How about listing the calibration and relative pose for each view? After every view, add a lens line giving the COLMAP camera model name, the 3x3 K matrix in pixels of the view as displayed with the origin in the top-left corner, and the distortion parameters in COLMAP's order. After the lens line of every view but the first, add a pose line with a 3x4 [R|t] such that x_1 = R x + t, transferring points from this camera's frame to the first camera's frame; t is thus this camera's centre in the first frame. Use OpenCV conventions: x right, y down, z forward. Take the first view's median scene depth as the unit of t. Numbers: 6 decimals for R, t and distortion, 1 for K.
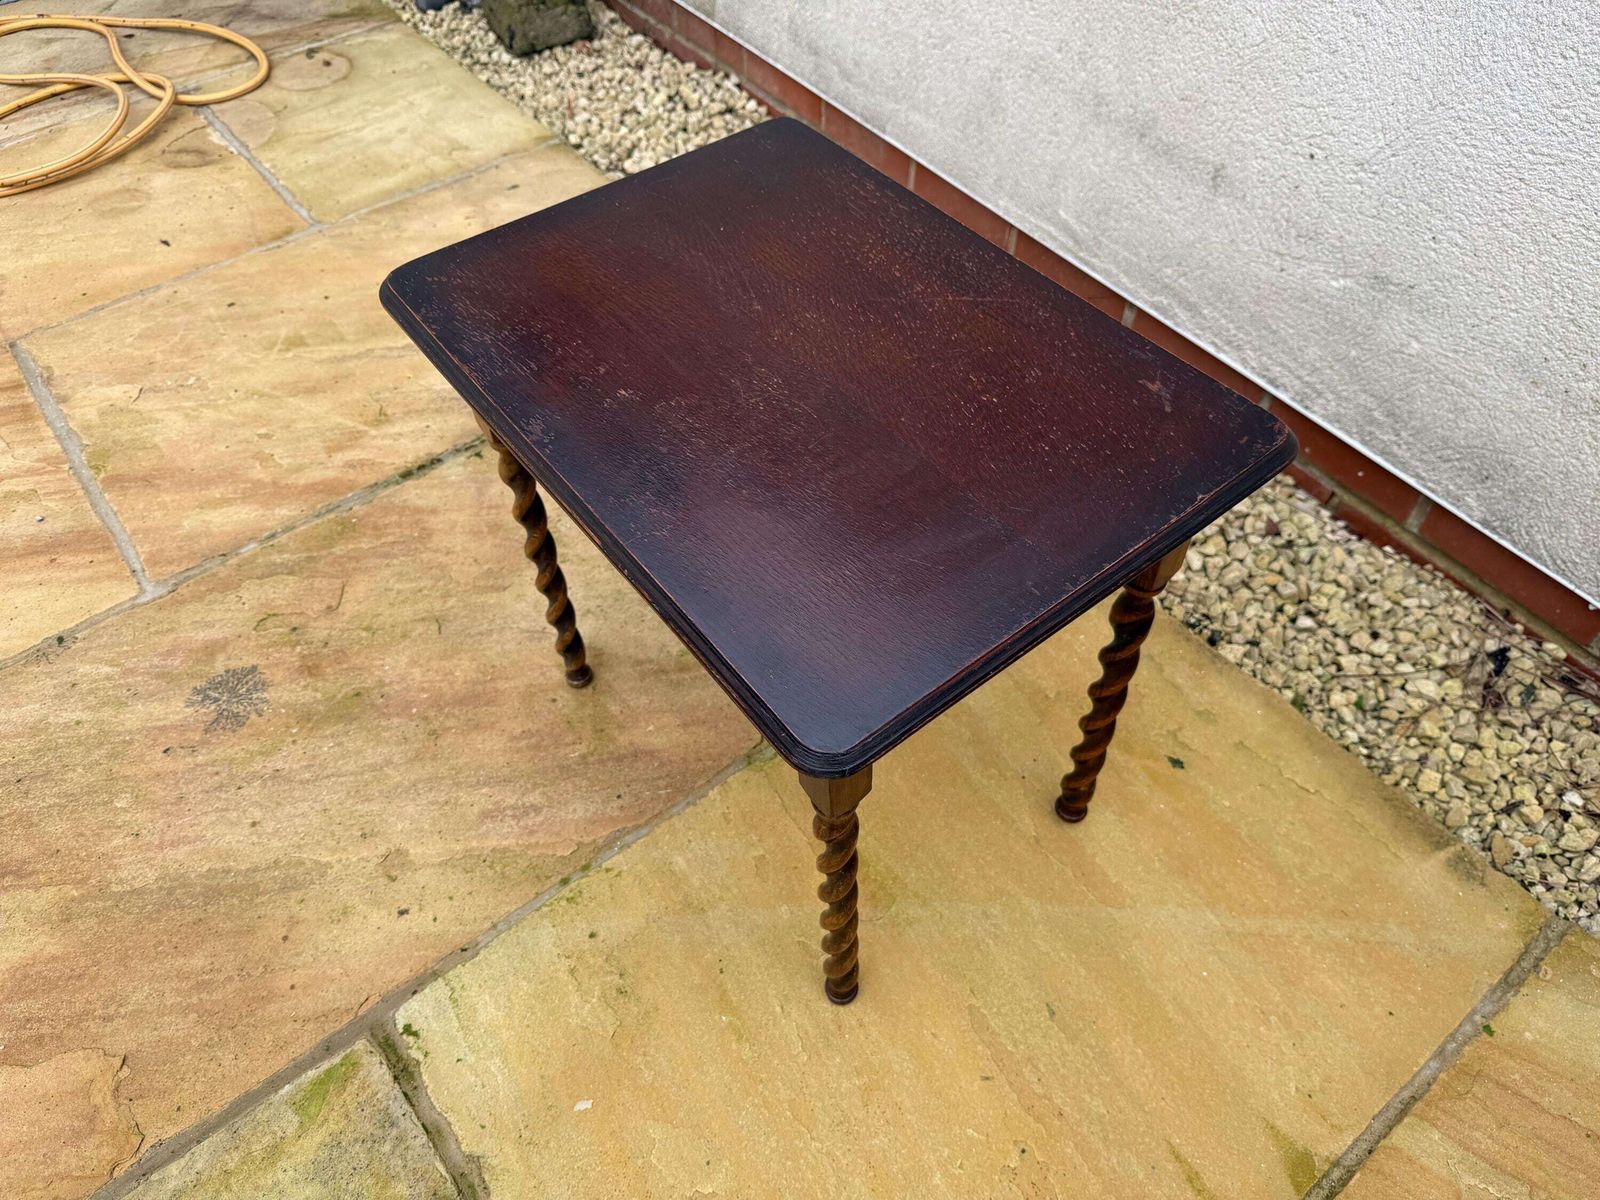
lens RADIAL K [[1149.7, 0, 799.8], [0, 1149.7, 601.4], [0, 0, 1]] dist [-0.005462, -0.008459]
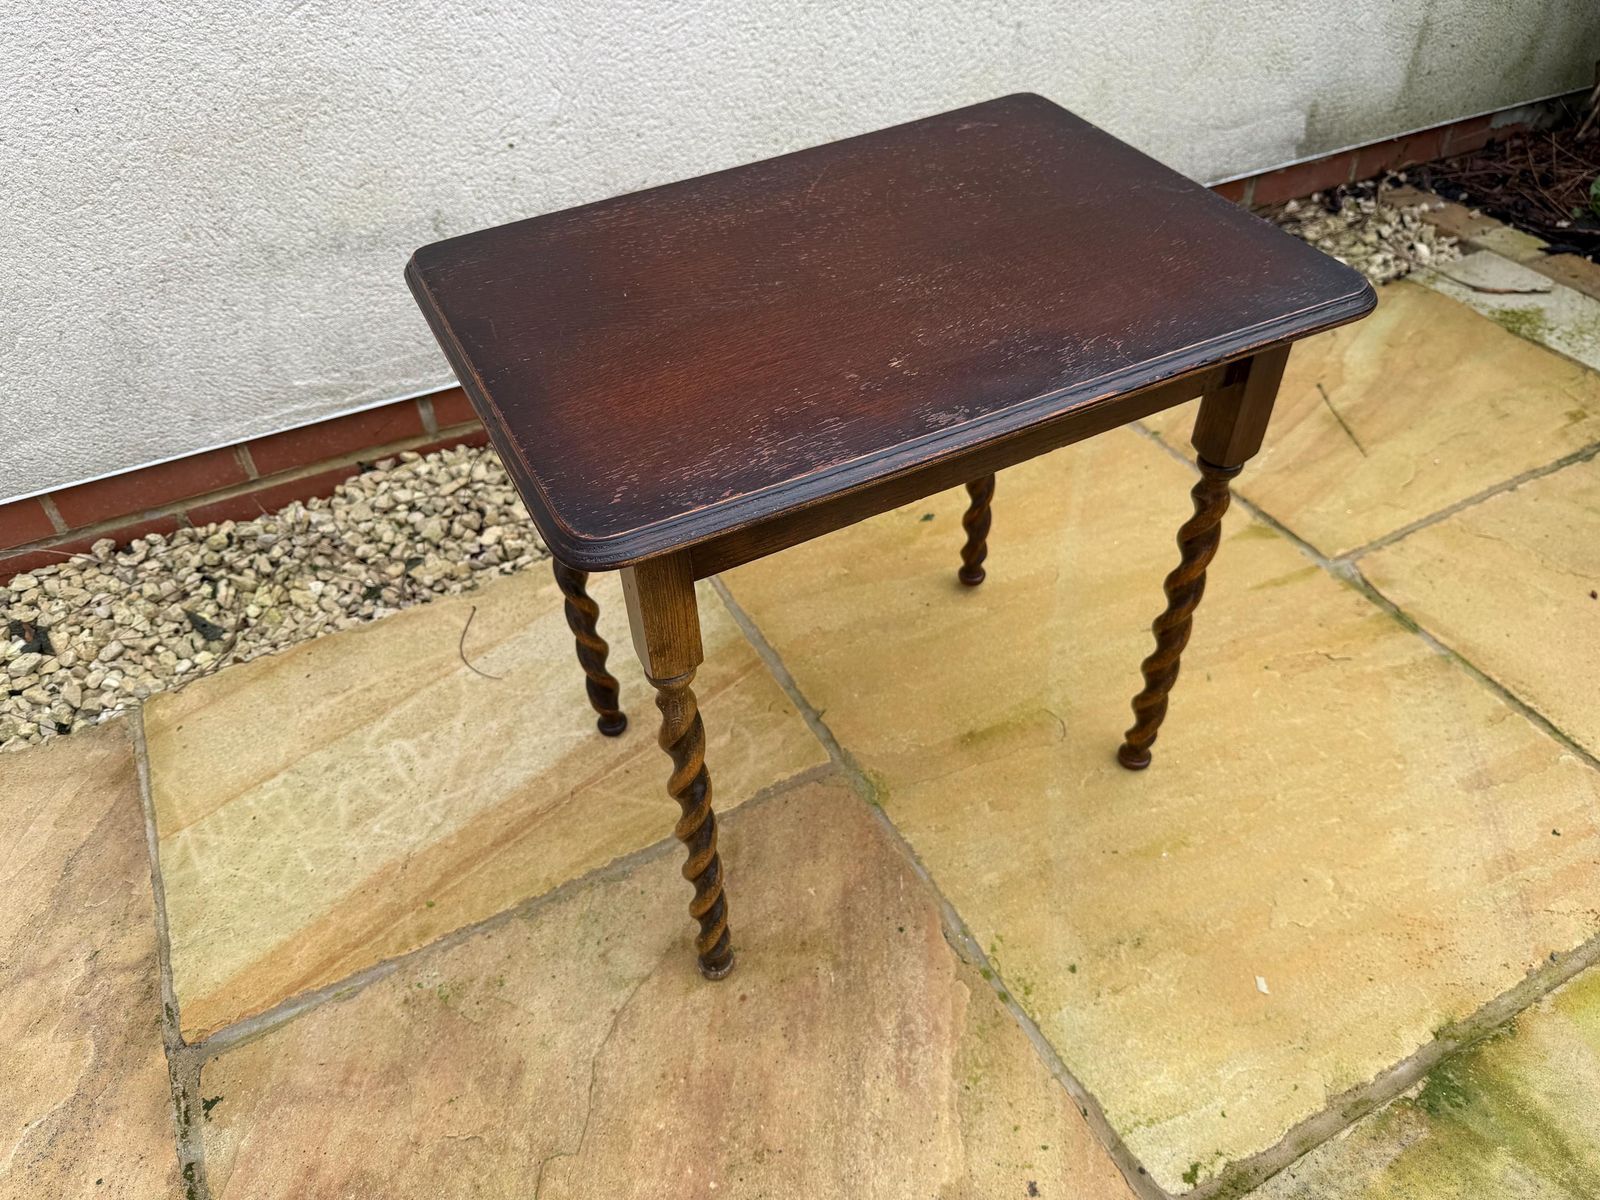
lens RADIAL K [[1149.7, 0, 799.8], [0, 1149.7, 601.4], [0, 0, 1]] dist [-0.005462, -0.008459]
pose [[0.193669, -0.661738, 0.724290, -0.583200], [0.783965, 0.548237, 0.291264, -0.248790], [-0.589823, 0.511409, 0.624956, 0.364996]]
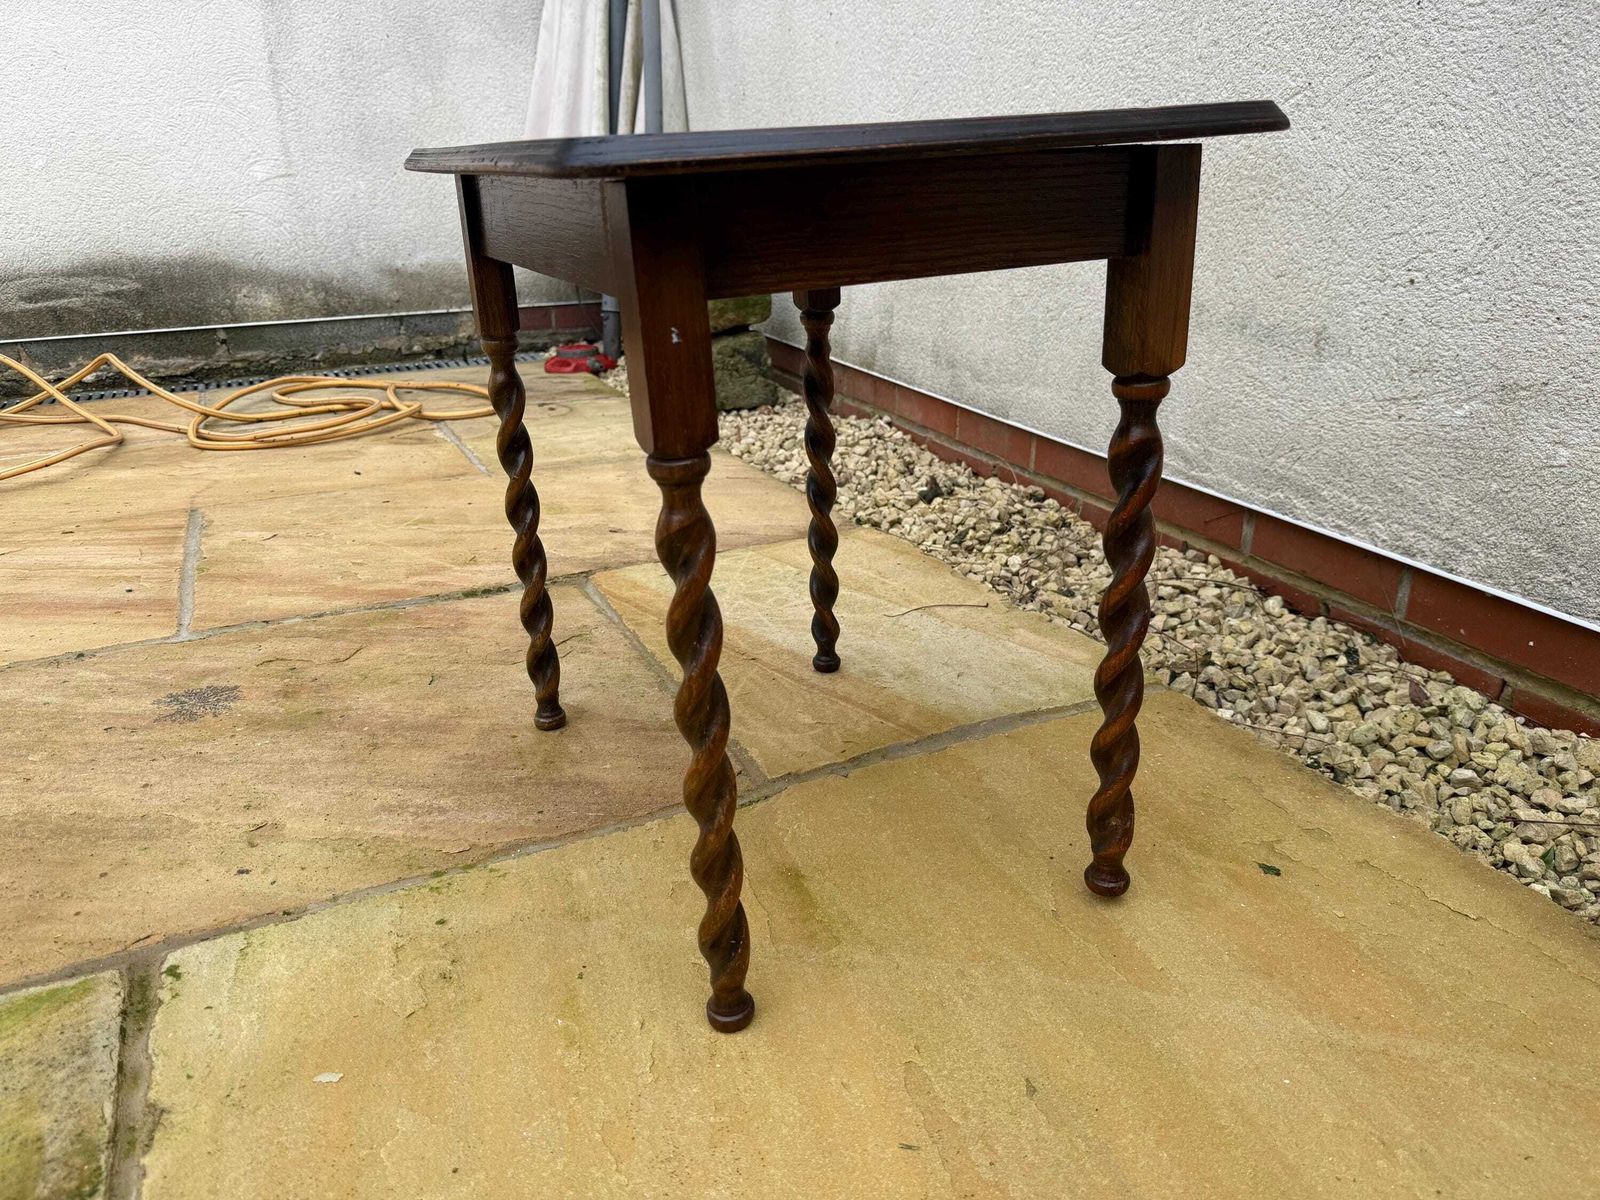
lens RADIAL K [[1140.4, 0, 791.7], [0, 1140.4, 604.5], [0, 0, 1]] dist [-0.000139, -0.009496]
pose [[0.973301, 0.073602, -0.217412, 0.170051], [-0.169263, 0.869912, -0.463253, 0.361915], [0.155033, 0.487685, 0.859144, 0.239084]]
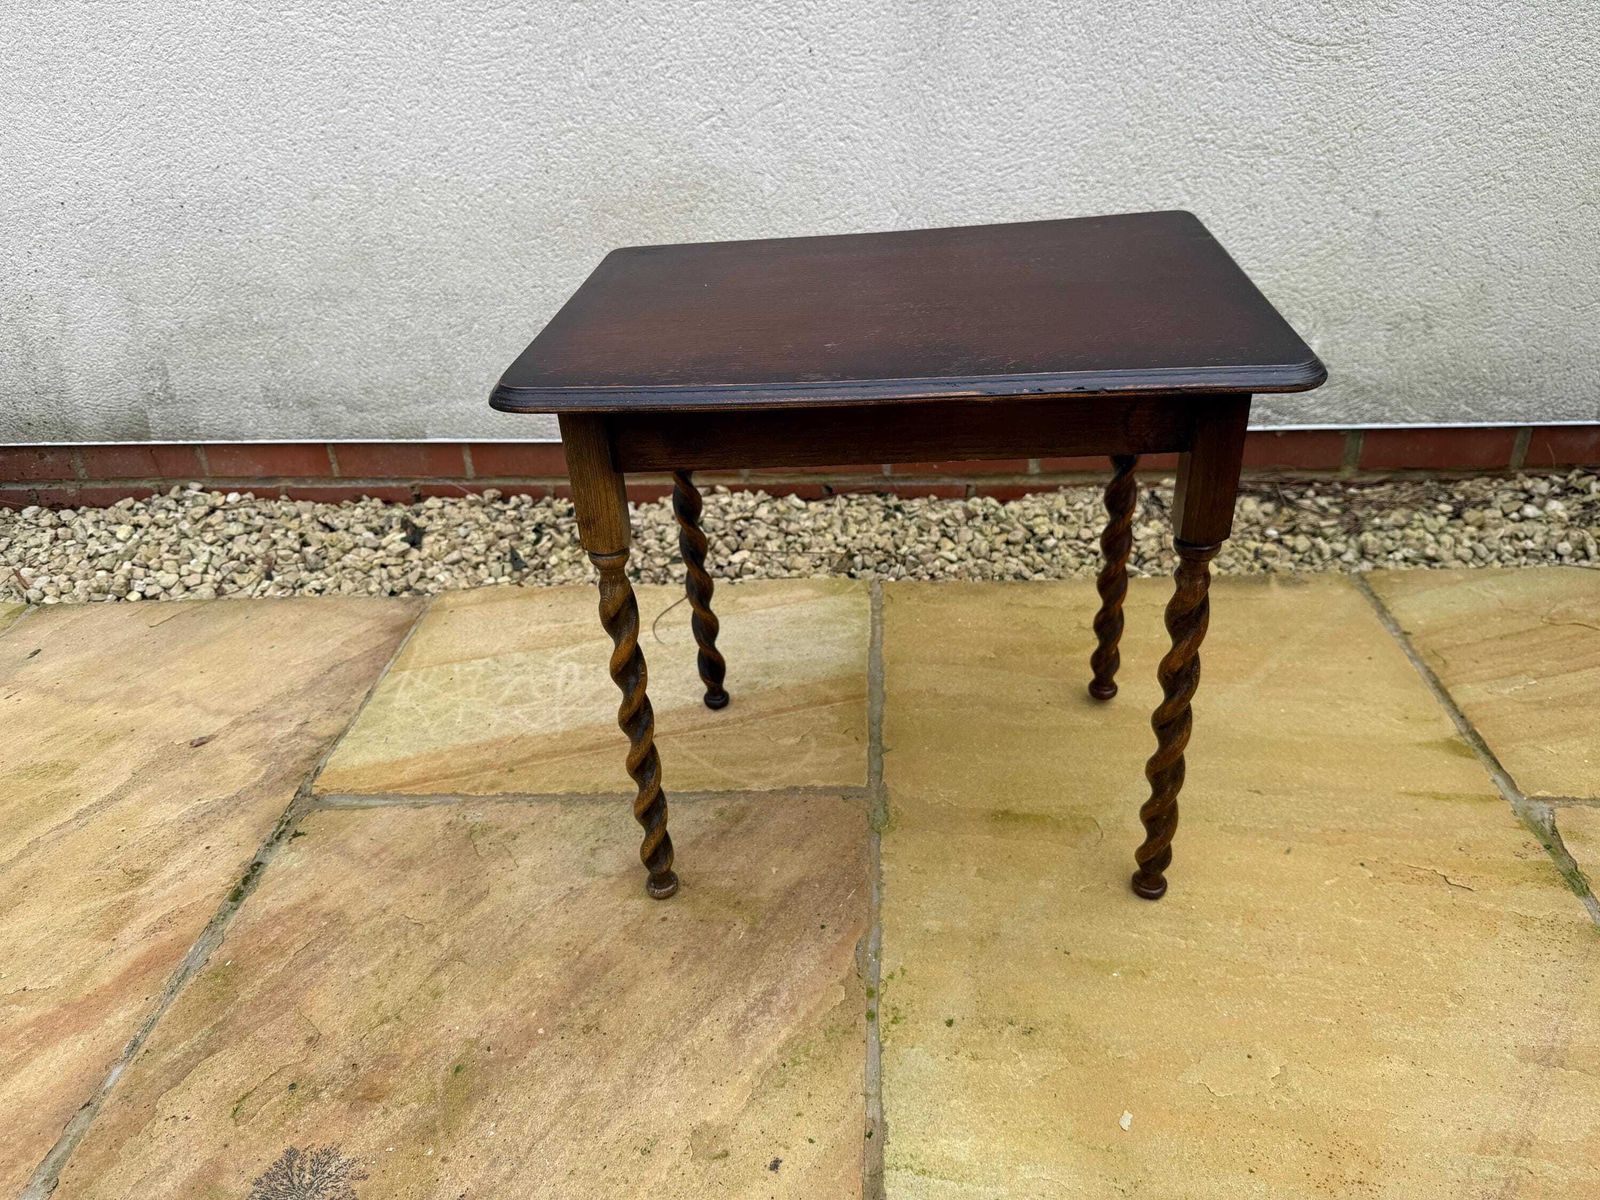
lens RADIAL K [[1144.3, 0, 792.0], [0, 1144.3, 597.6], [0, 0, 1]] dist [0.007735, -0.023367]
pose [[0.672844, -0.401886, 0.621103, -0.576087], [0.605778, 0.781222, -0.150750, 0.085030], [-0.424635, 0.477682, 0.769094, 0.199764]]
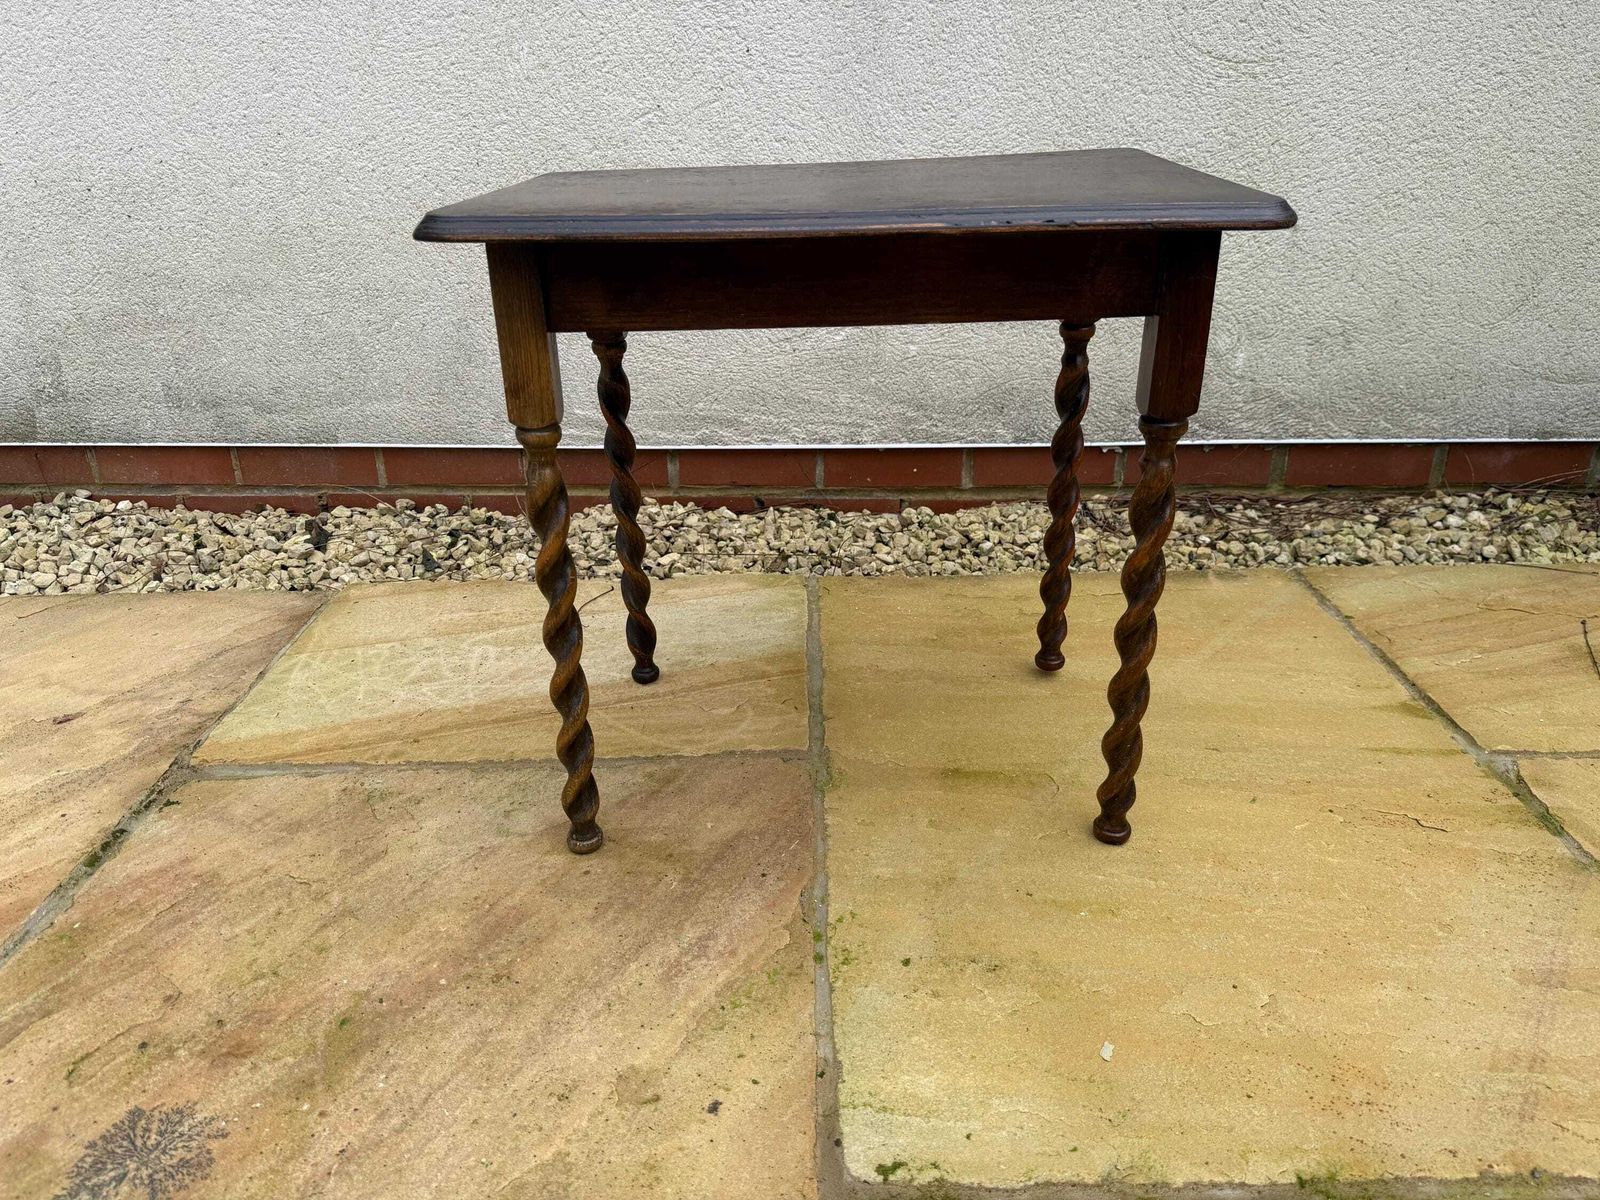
lens RADIAL K [[1139.2, 0, 792.0], [0, 1139.2, 595.6], [0, 0, 1]] dist [0.014784, -0.026924]
pose [[0.625944, -0.320482, 0.710975, -0.603852], [0.611983, 0.766940, -0.193083, 0.173769], [-0.483395, 0.555963, 0.676191, 0.321997]]
